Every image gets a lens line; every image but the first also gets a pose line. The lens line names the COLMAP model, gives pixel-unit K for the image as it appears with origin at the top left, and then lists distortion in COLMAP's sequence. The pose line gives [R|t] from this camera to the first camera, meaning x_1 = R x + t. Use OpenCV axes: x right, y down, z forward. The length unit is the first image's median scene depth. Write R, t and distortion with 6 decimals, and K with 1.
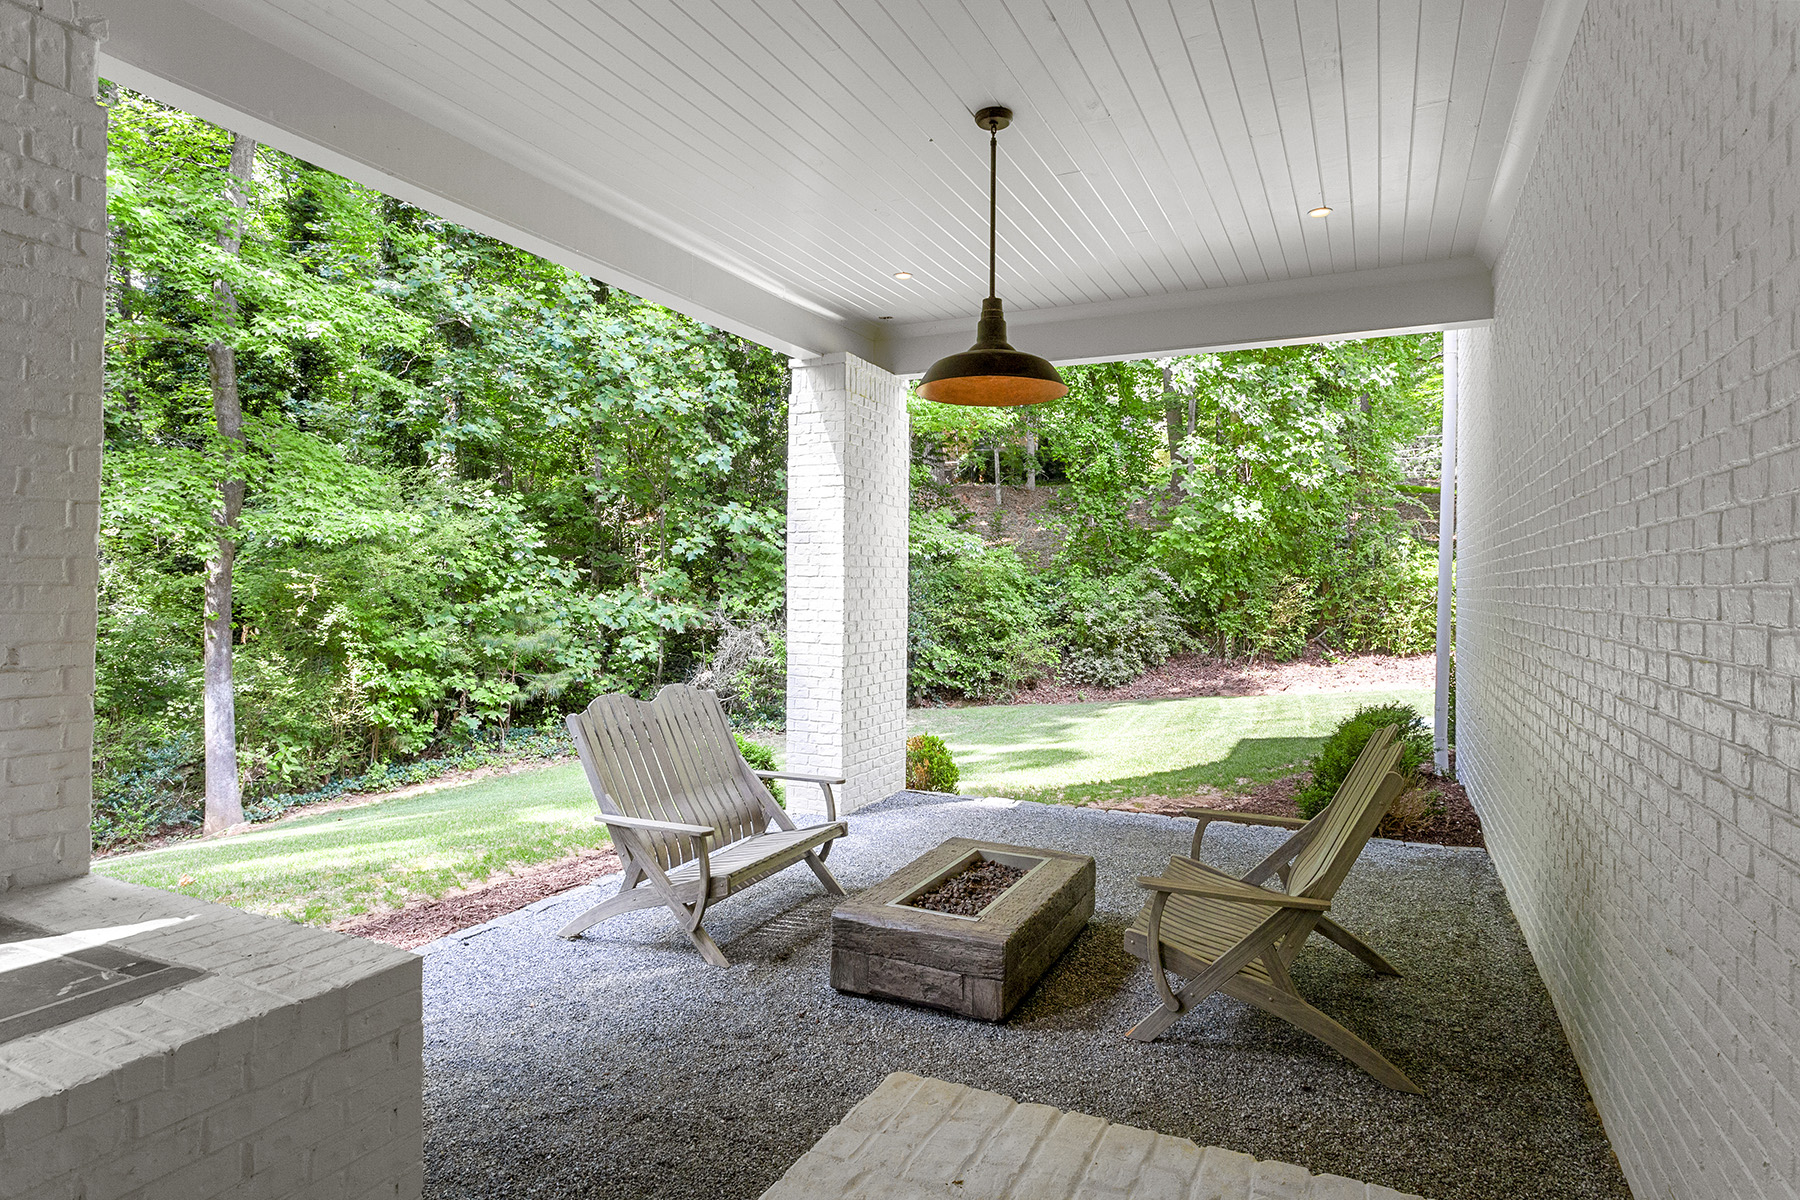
lens RADIAL K [[1001.9, 0, 894.5], [0, 1001.9, 606.3], [0, 0, 1]] dist [0.002333, 0.000014]
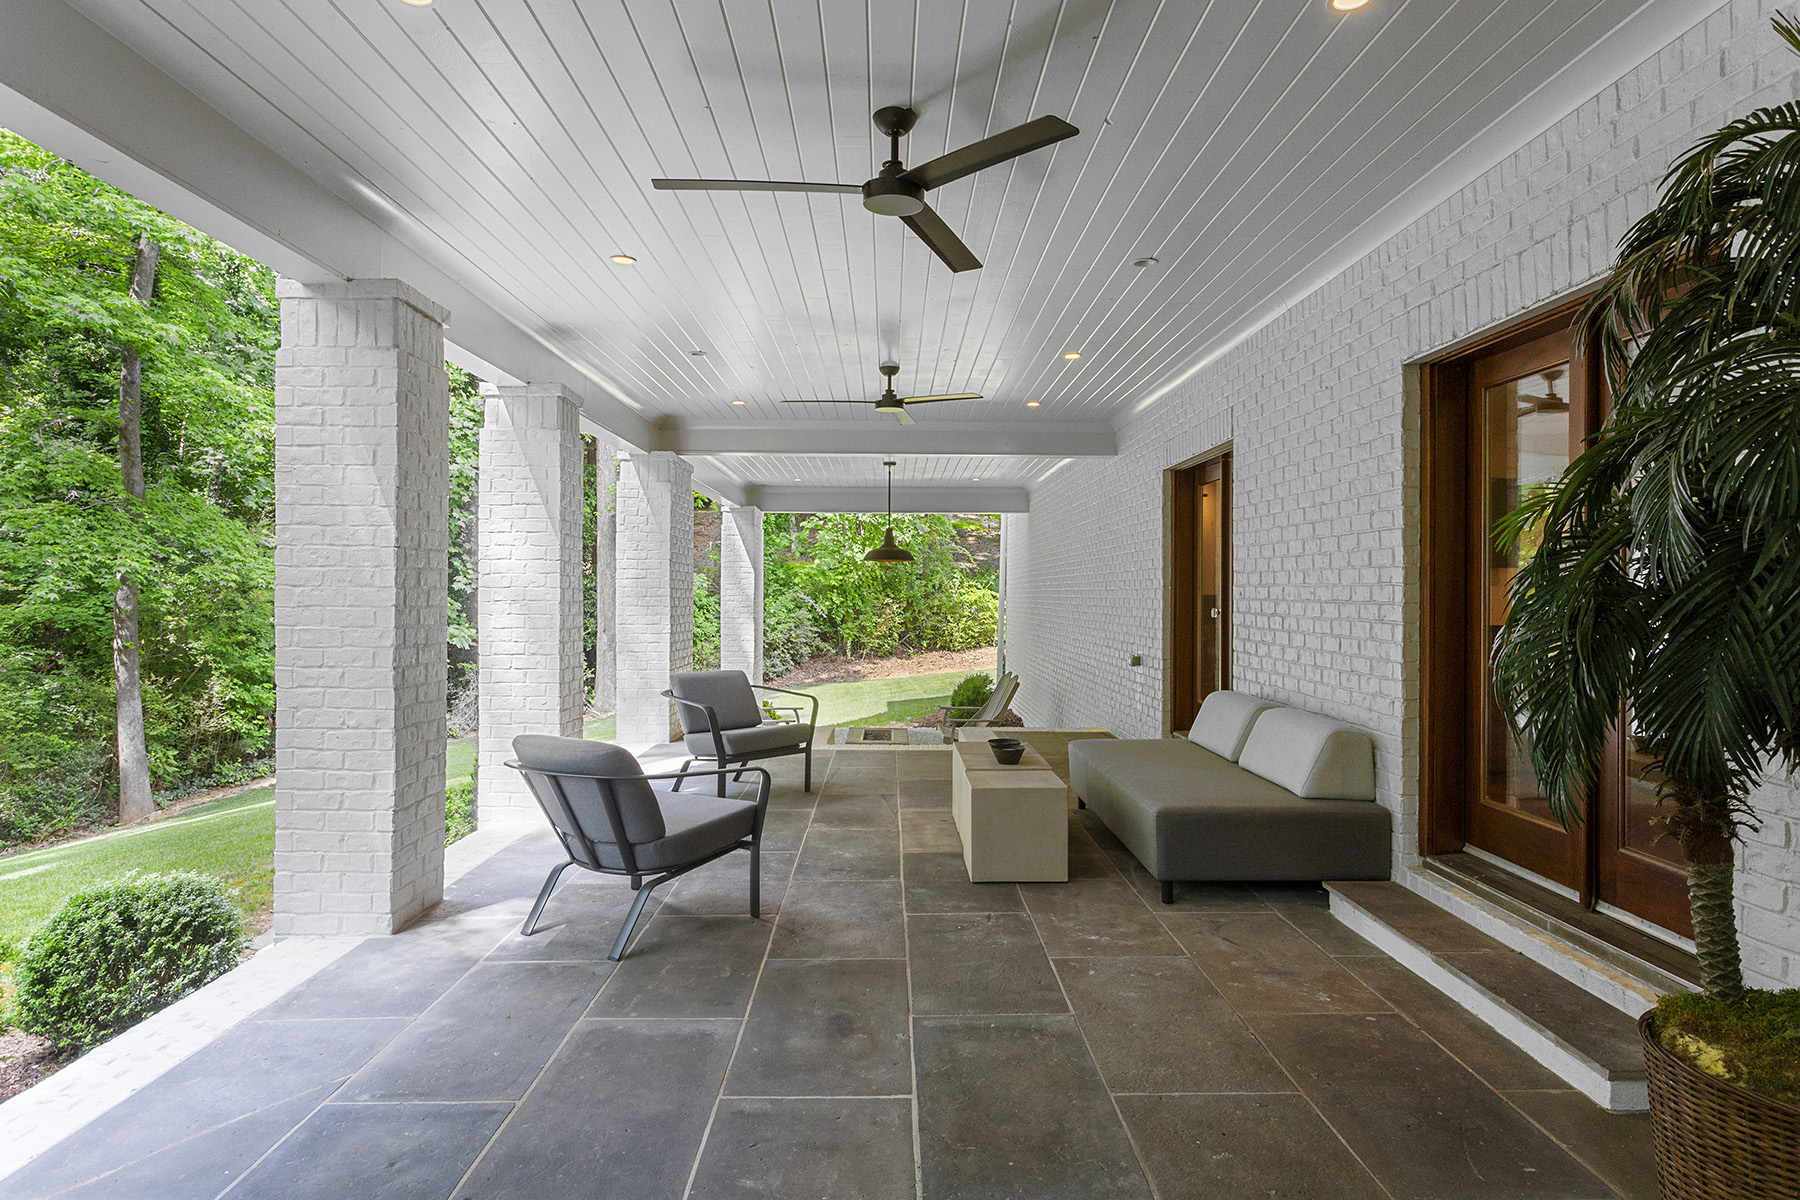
lens RADIAL K [[1084.1, 0, 901.9], [0, 1084.1, 594.7], [0, 0, 1]] dist [0.001862, 0.000518]
pose [[0.892384, -0.004349, 0.451256, -0.308404], [0.009866, 0.999903, -0.009874, -0.020502], [-0.451169, 0.013263, 0.892340, -0.434187]]
